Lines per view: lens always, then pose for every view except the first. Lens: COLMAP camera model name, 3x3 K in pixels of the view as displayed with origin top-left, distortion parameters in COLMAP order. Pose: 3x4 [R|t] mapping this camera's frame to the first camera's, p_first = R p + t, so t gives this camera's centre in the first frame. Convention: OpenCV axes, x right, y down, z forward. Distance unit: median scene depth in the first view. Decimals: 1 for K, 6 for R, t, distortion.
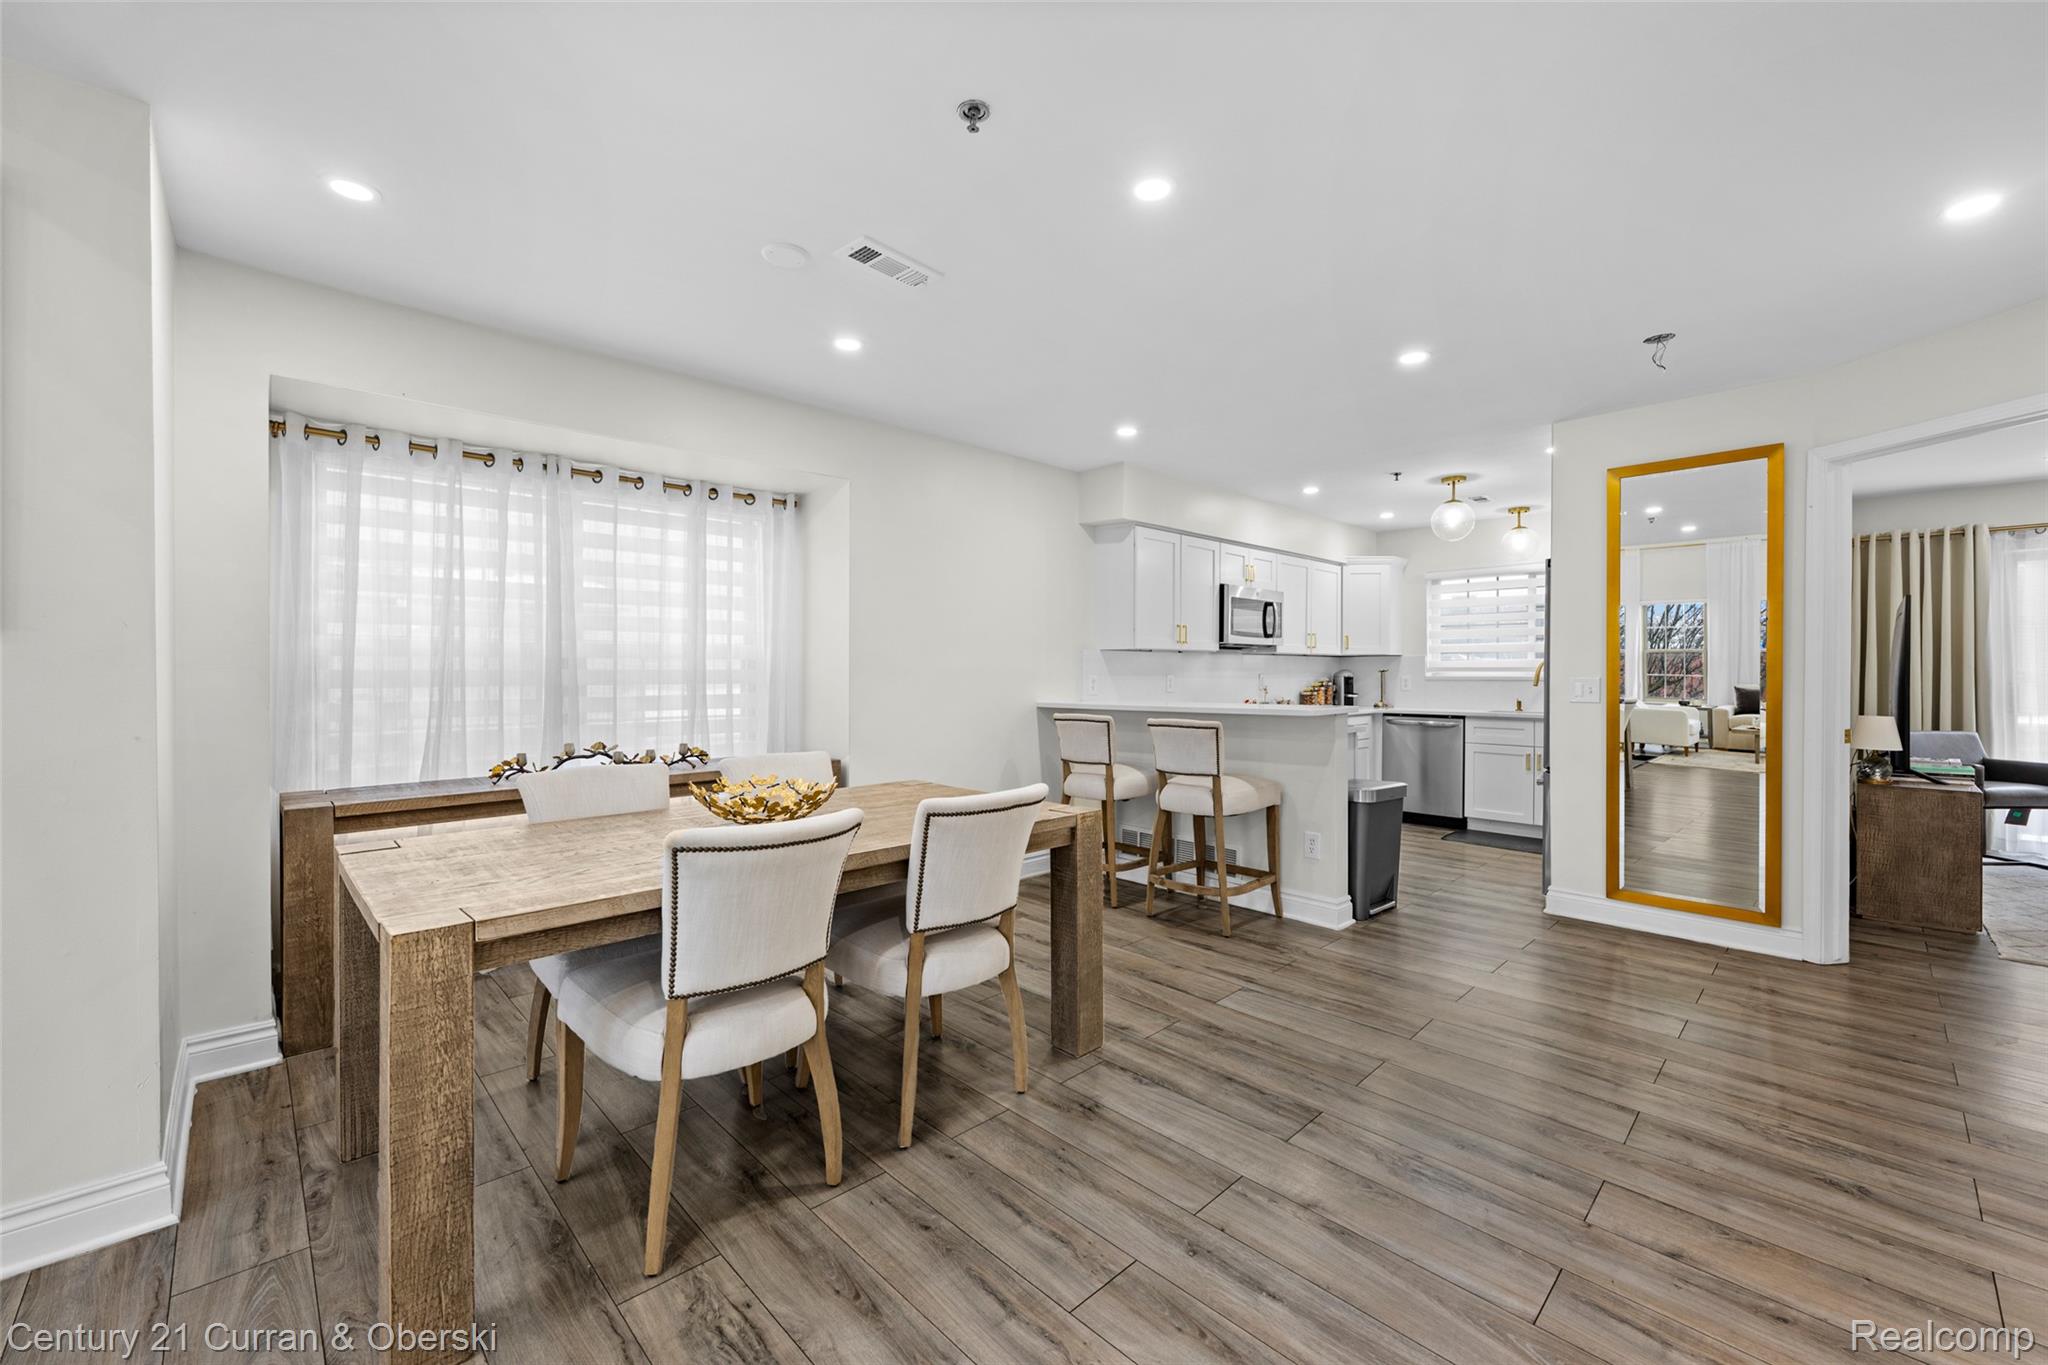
lens RADIAL K [[824.8, 0, 1021.3], [0, 824.8, 671.9], [0, 0, 1]] dist [-0.001428, 0.000143]
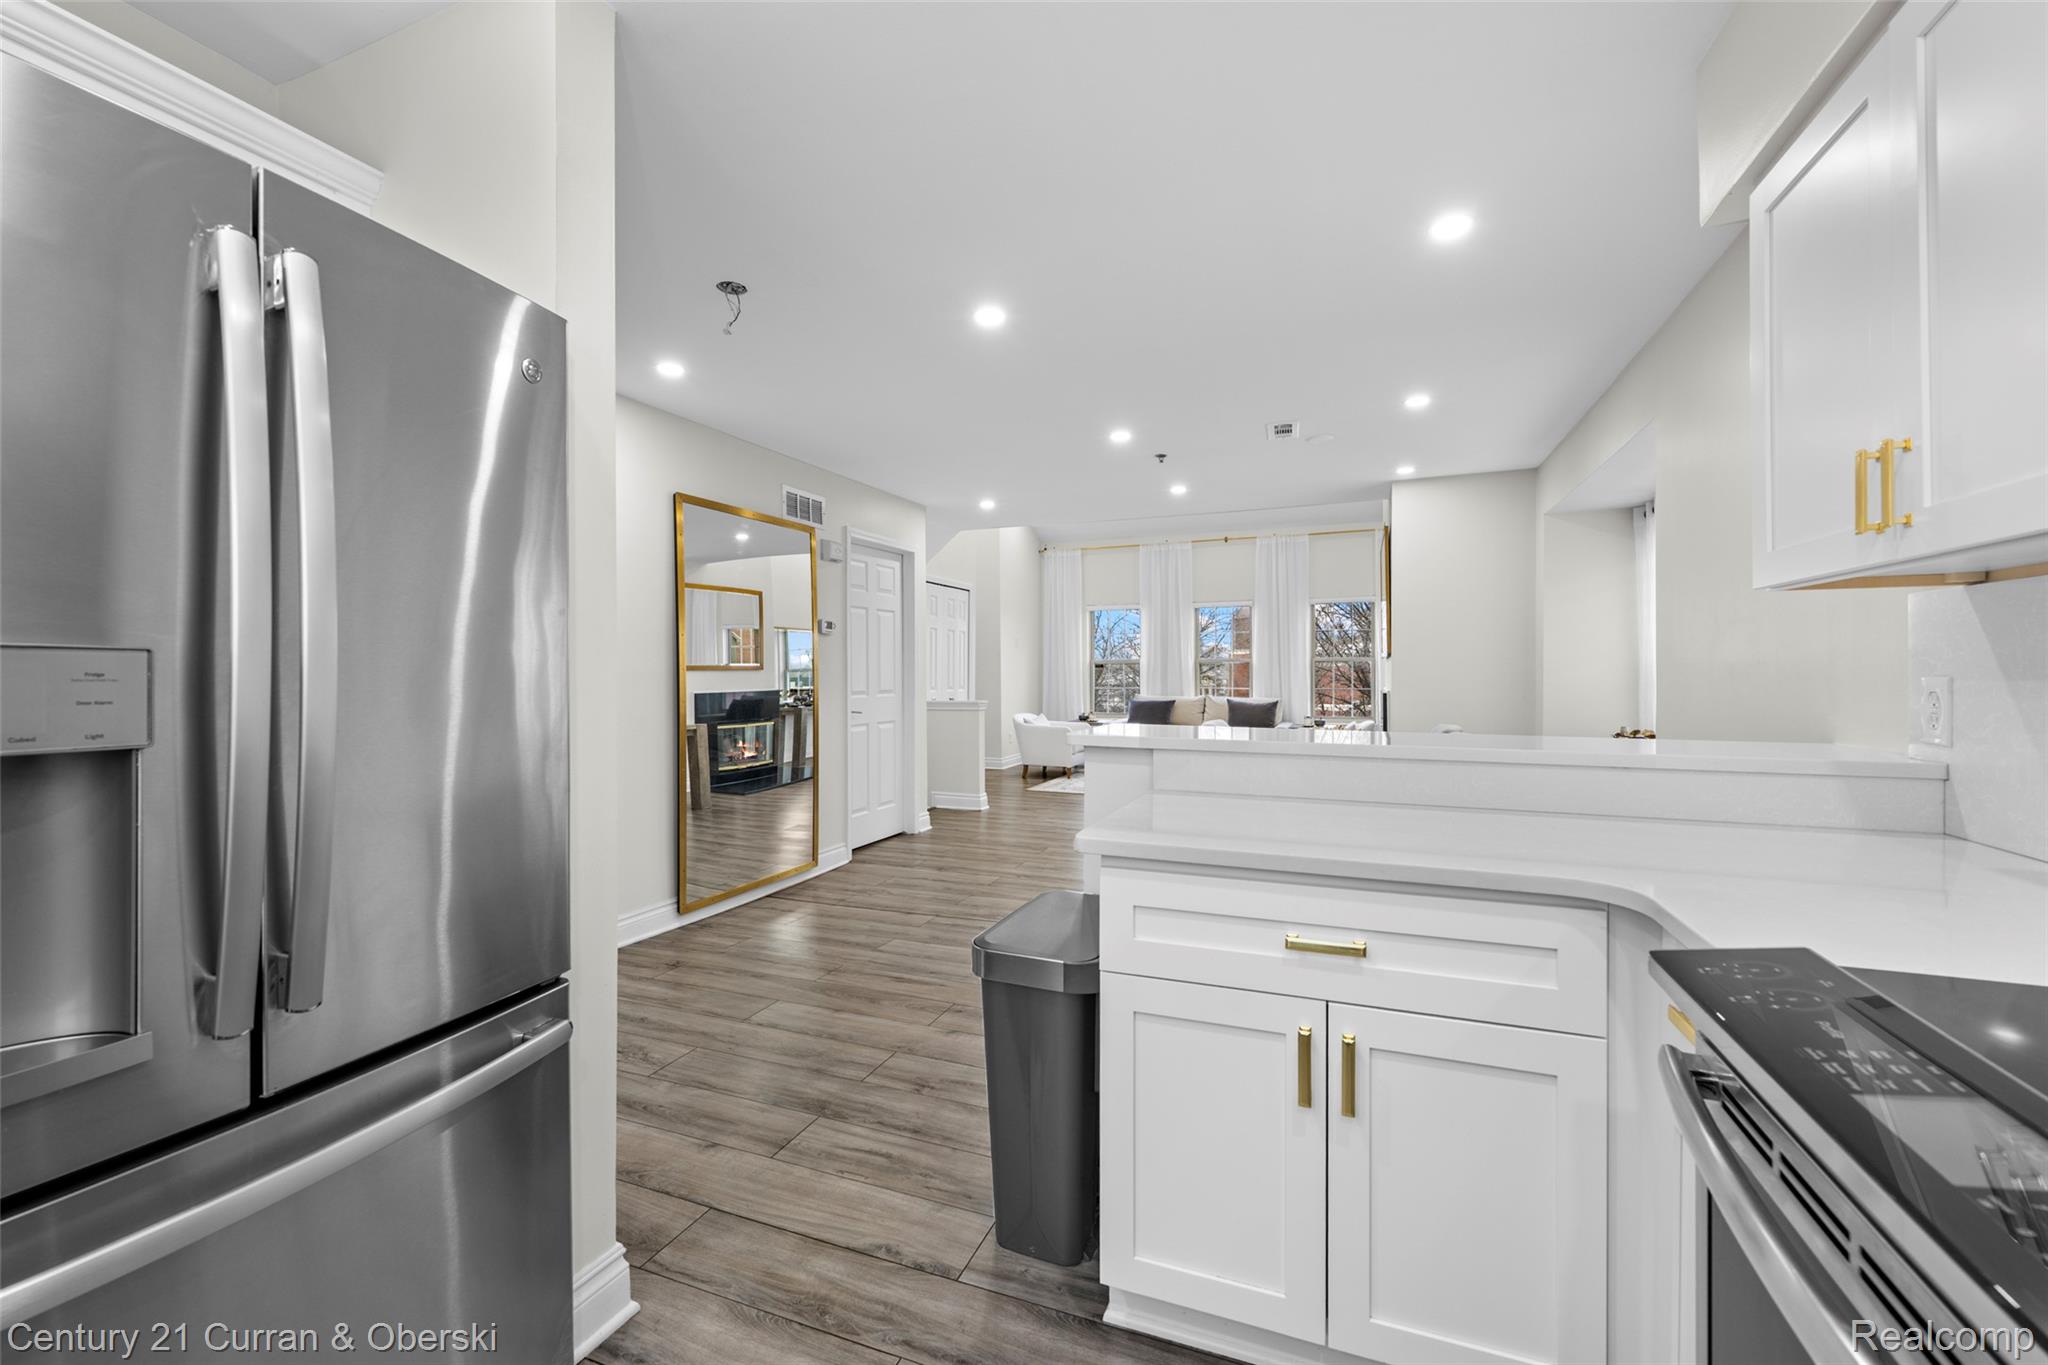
lens RADIAL K [[824.8, 0, 1011.3], [0, 824.8, 677.7], [0, 0, 1]] dist [-0.001428, 0.000143]
pose [[-0.917576, 0.008242, -0.397474, 0.499941], [0.005754, 0.999956, 0.007452, 0.000049], [0.397518, 0.004550, -0.917583, 1.131346]]
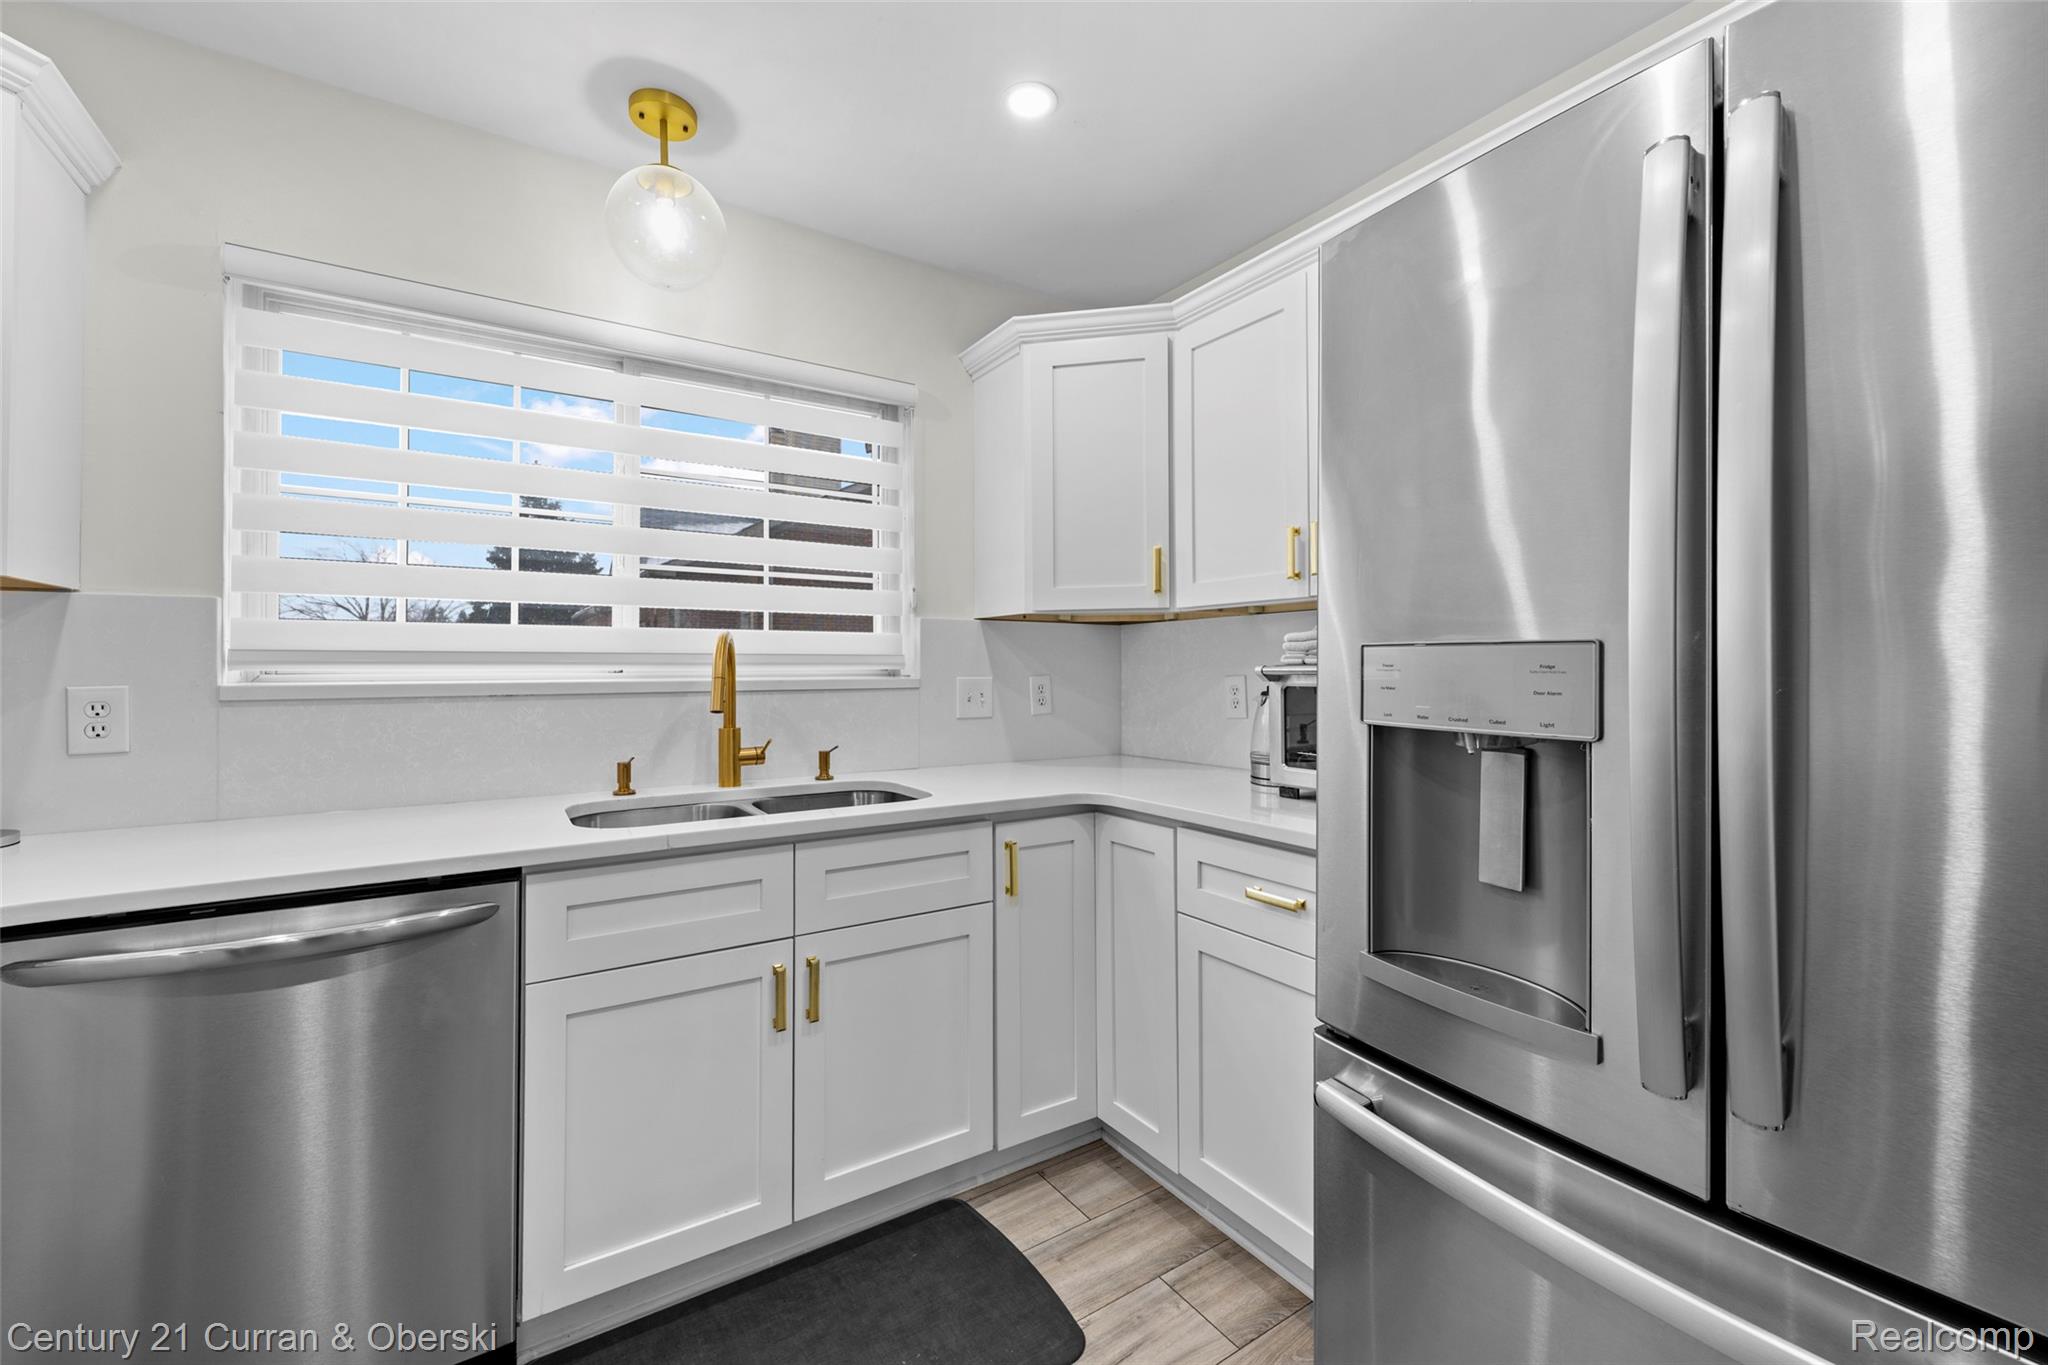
lens RADIAL K [[824.8, 0, 1010.8], [0, 824.8, 657.7], [0, 0, 1]] dist [-0.001428, 0.000143]
pose [[0.196568, 0.010918, 0.980429, 0.414285], [-0.000041, 0.999938, -0.011127, -0.000354], [-0.980490, 0.002147, 0.196557, 0.992631]]
